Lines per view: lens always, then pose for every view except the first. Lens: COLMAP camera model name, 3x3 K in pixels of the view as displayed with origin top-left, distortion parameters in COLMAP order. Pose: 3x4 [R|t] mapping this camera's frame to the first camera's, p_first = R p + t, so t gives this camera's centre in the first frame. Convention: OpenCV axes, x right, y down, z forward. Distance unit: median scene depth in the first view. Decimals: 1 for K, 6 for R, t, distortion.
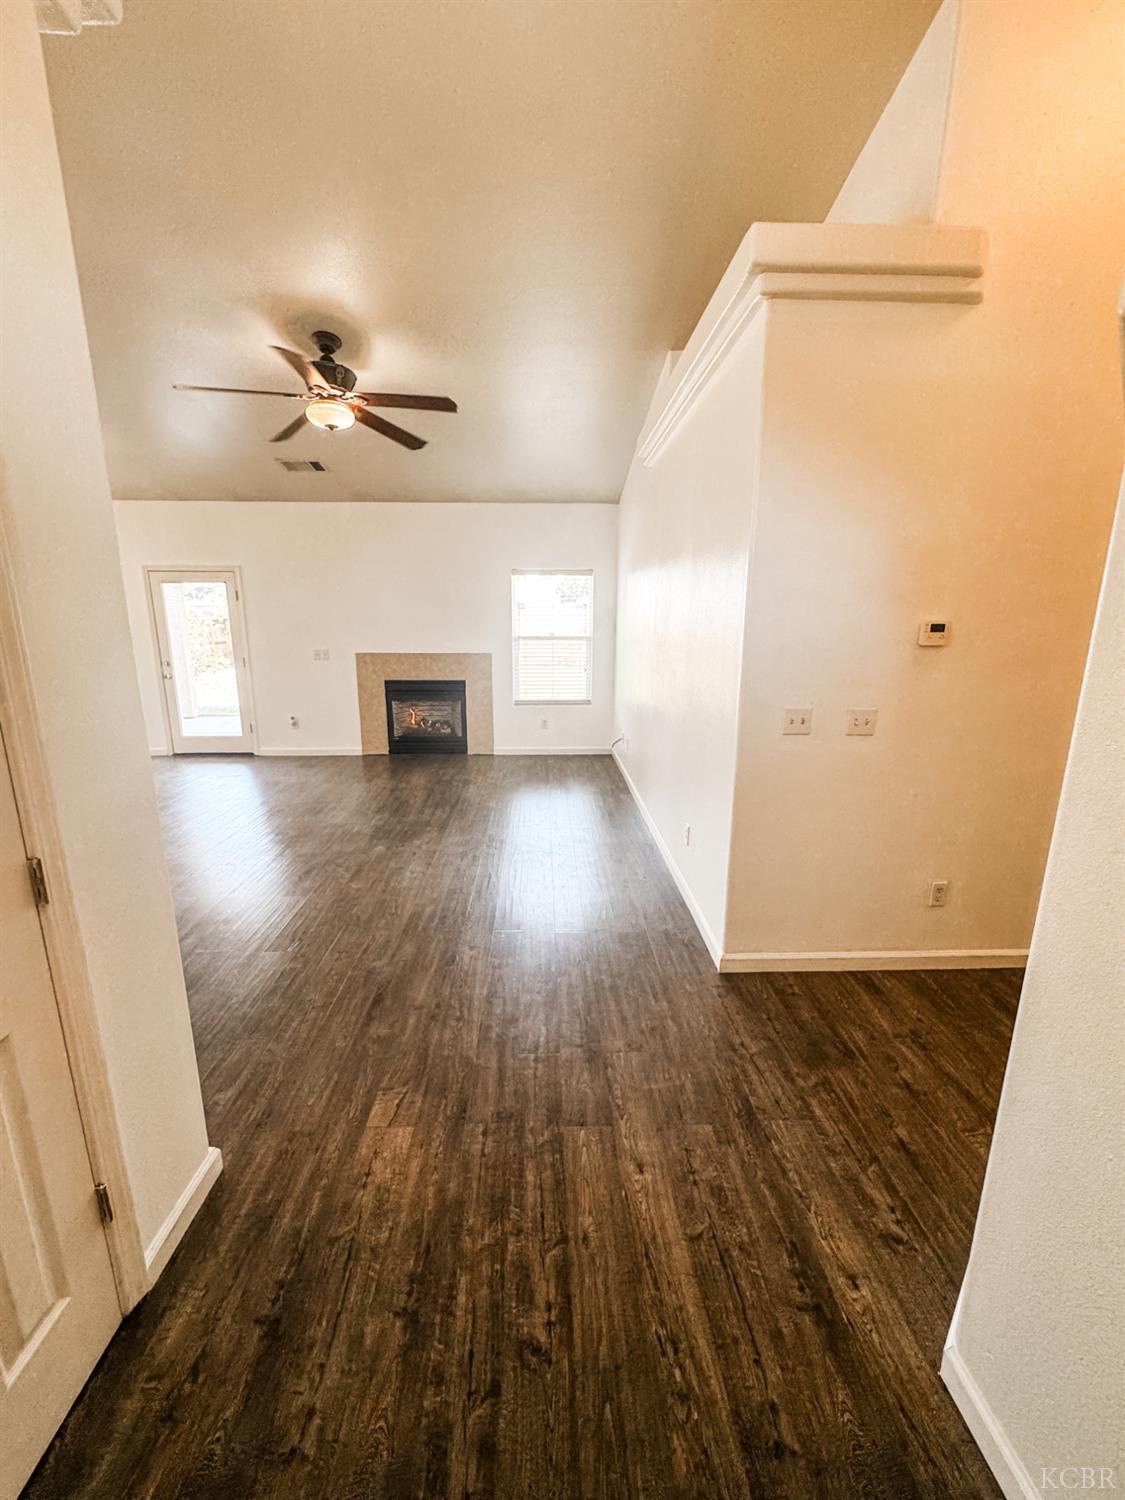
lens RADIAL K [[598.7, 0, 562.5], [0, 598.7, 750.0], [0, 0, 1]] dist [-0.006649, -0.000068]
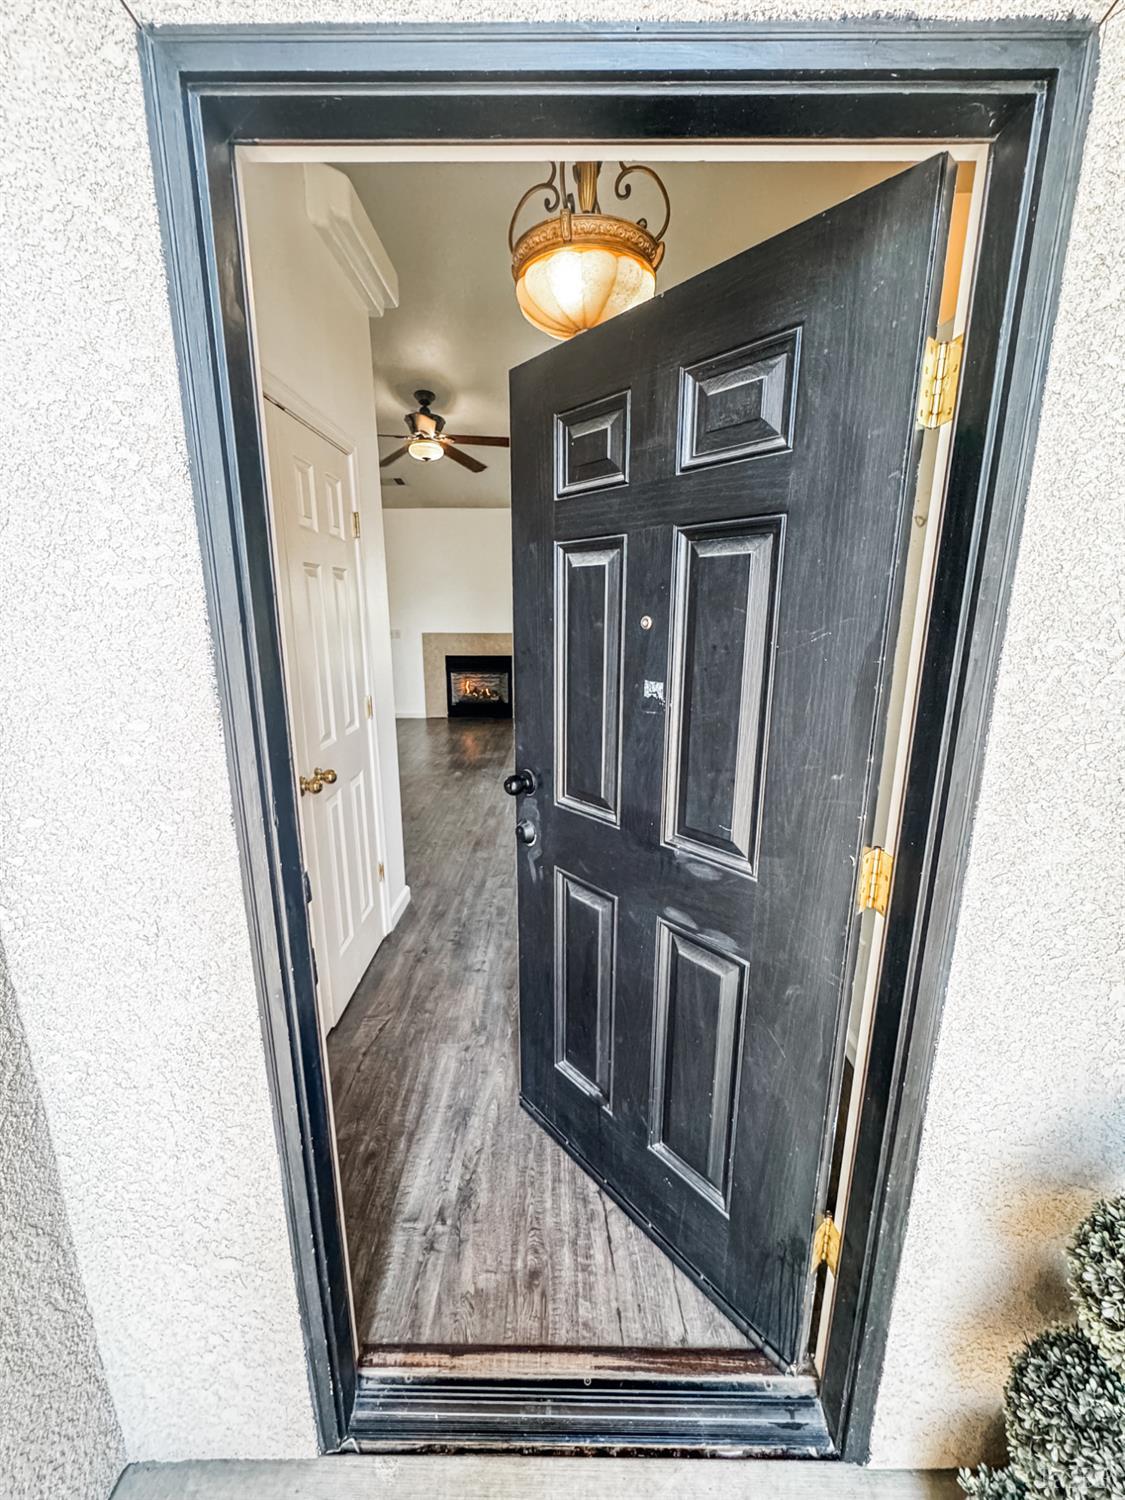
lens RADIAL K [[598.7, 0, 562.5], [0, 598.7, 750.0], [0, 0, 1]] dist [-0.006649, -0.000068]
pose [[0.999177, 0.007941, -0.039778, -0.011112], [-0.007486, 0.999905, 0.011570, 0.059224], [0.039866, -0.011262, 0.999142, -0.203337]]
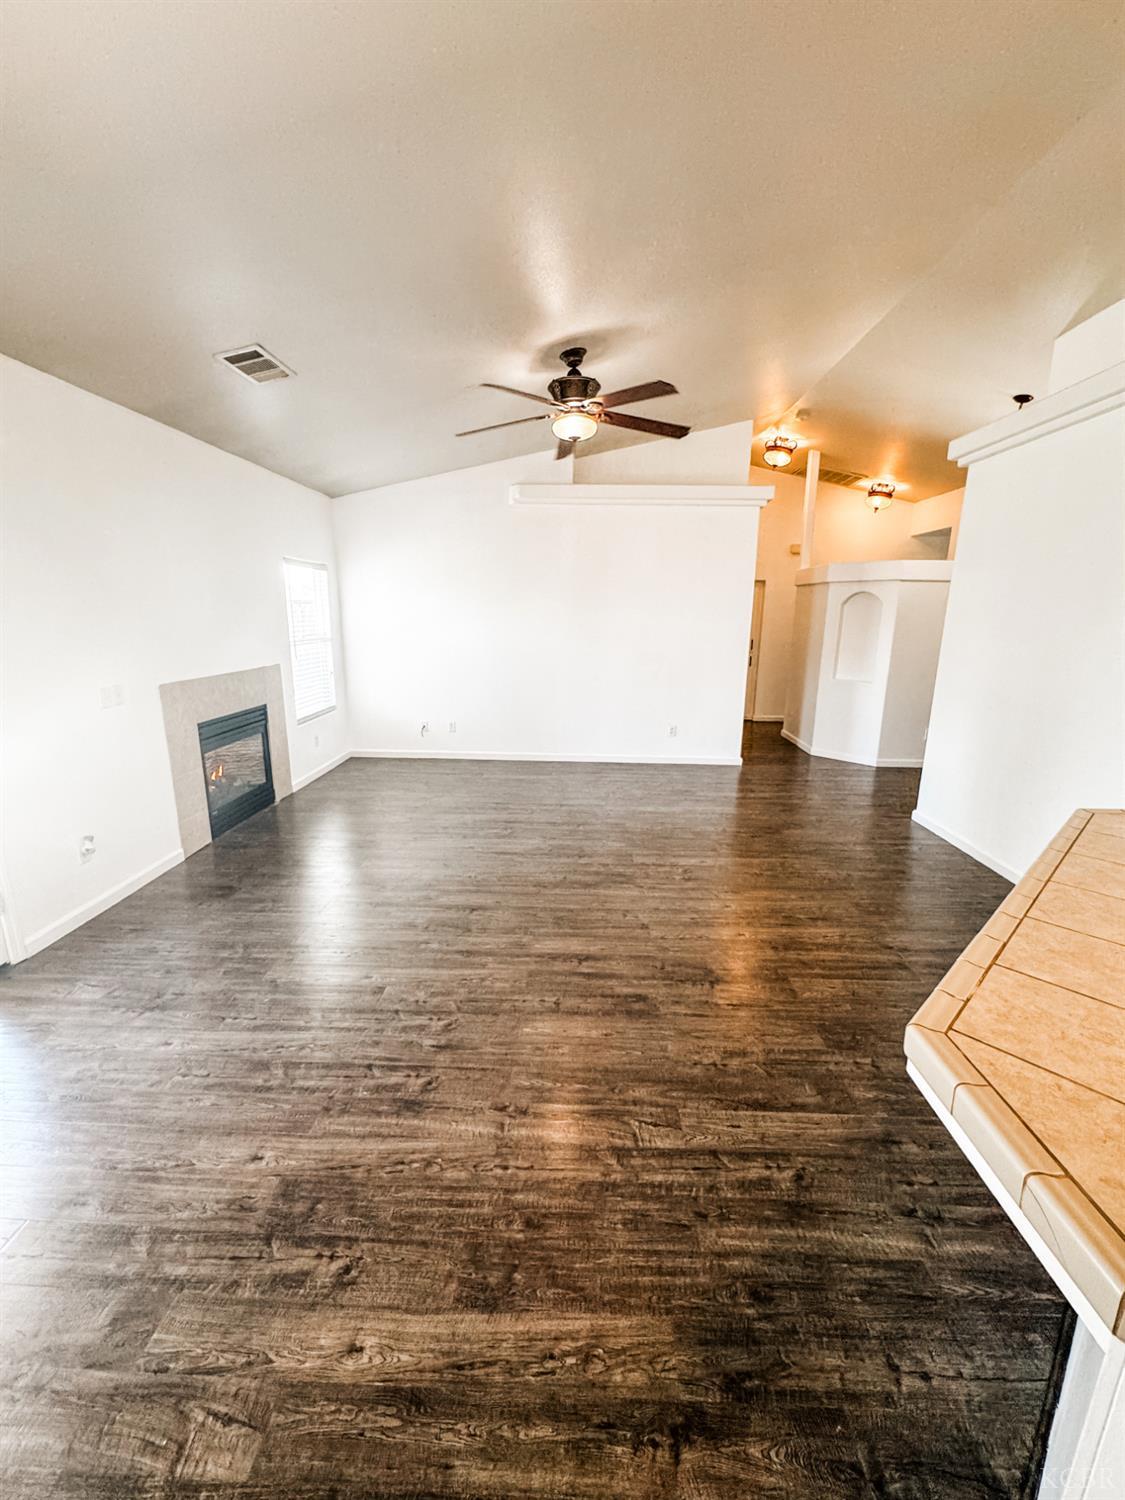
lens RADIAL K [[598.7, 0, 562.5], [0, 598.7, 750.0], [0, 0, 1]] dist [-0.006649, -0.000068]
pose [[0.066497, -0.229782, 0.970968, -0.874817], [0.207378, 0.955055, 0.211814, -0.143467], [-0.975998, 0.187272, 0.111160, 0.581517]]
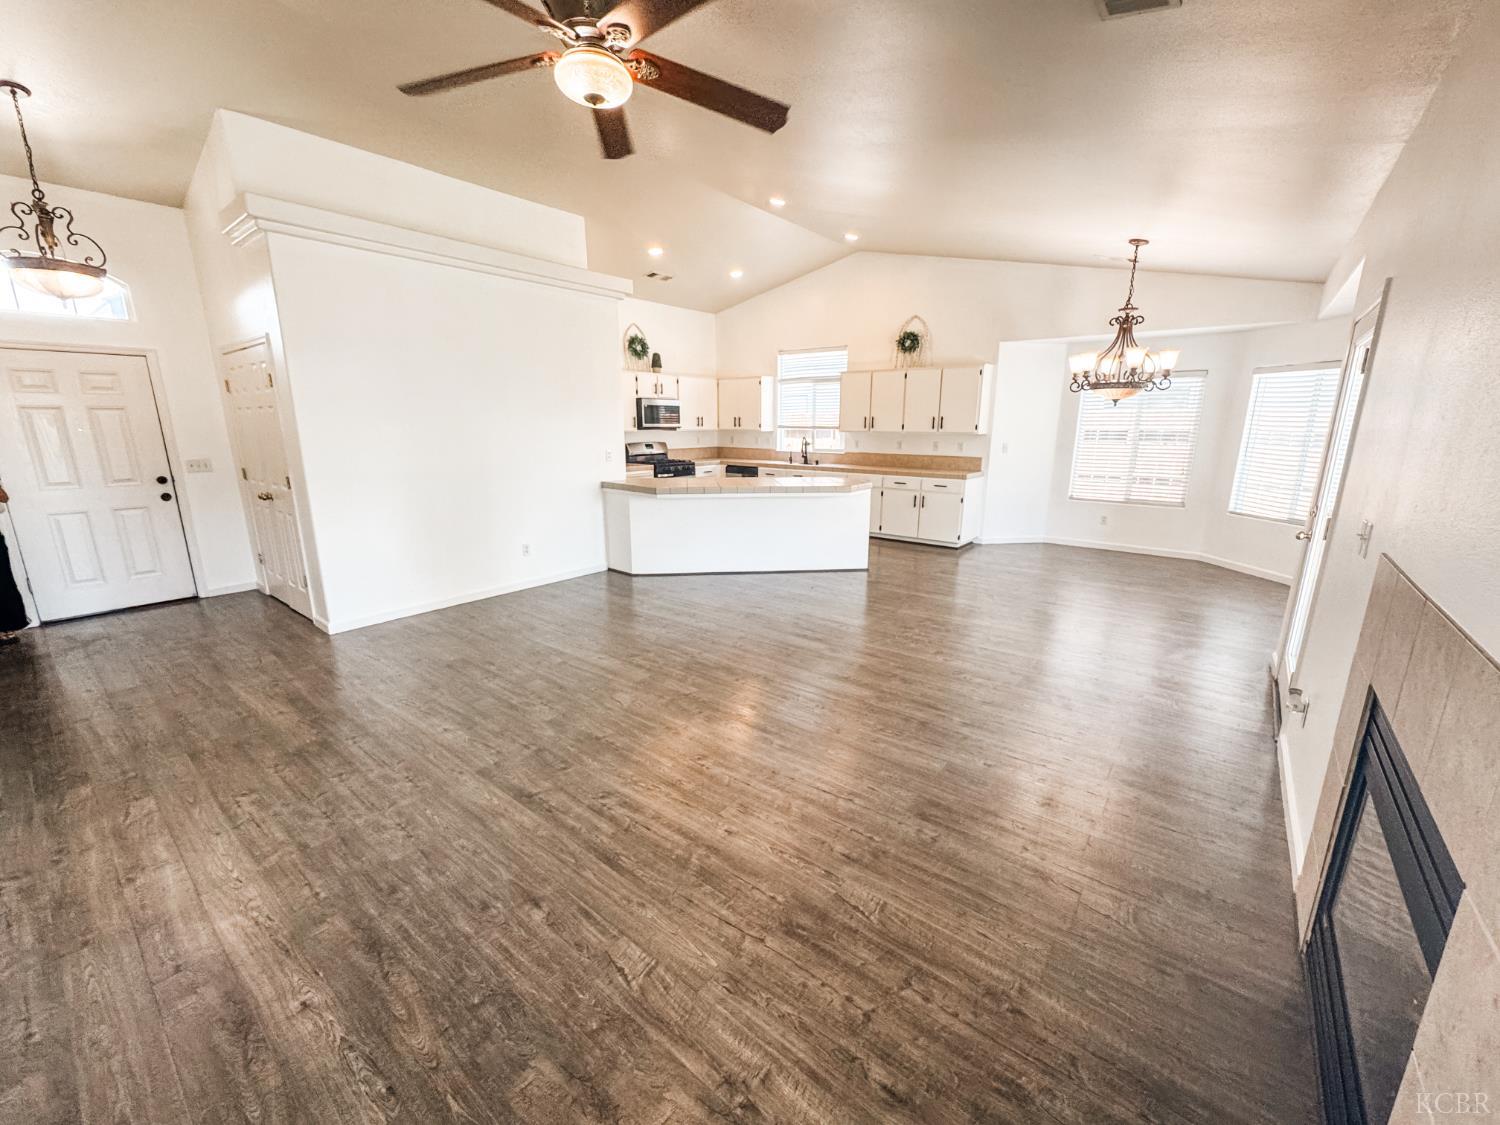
lens RADIAL K [[598.7, 0, 750.0], [0, 598.7, 562.5], [0, 0, 1]] dist [-0.006649, -0.000068]
pose [[-0.649951, 0.169561, -0.740819, 0.023405], [-0.169631, 0.917832, 0.358900, -0.202843], [0.740803, 0.358934, -0.567783, 0.943886]]
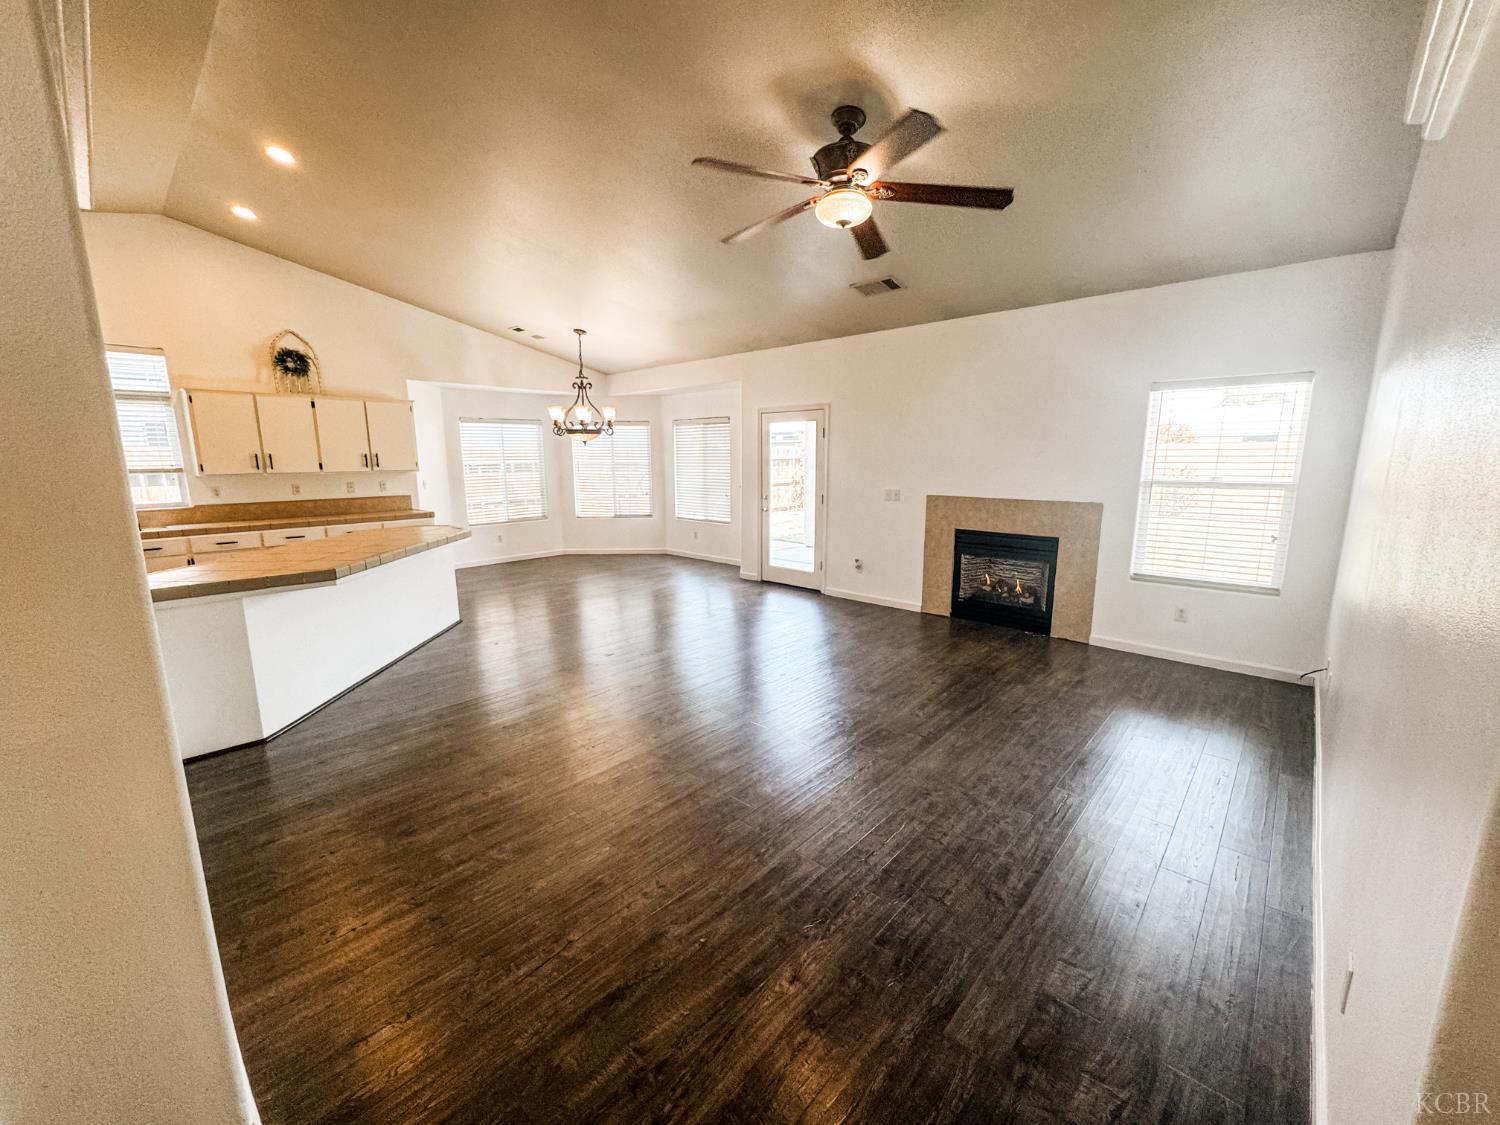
lens RADIAL K [[598.7, 0, 750.0], [0, 598.7, 562.5], [0, 0, 1]] dist [-0.006649, -0.000068]
pose [[0.709073, 0.118876, -0.695043, 0.085016], [-0.147039, 0.988946, 0.019137, -0.044447], [0.689634, 0.088629, 0.718714, 0.210435]]
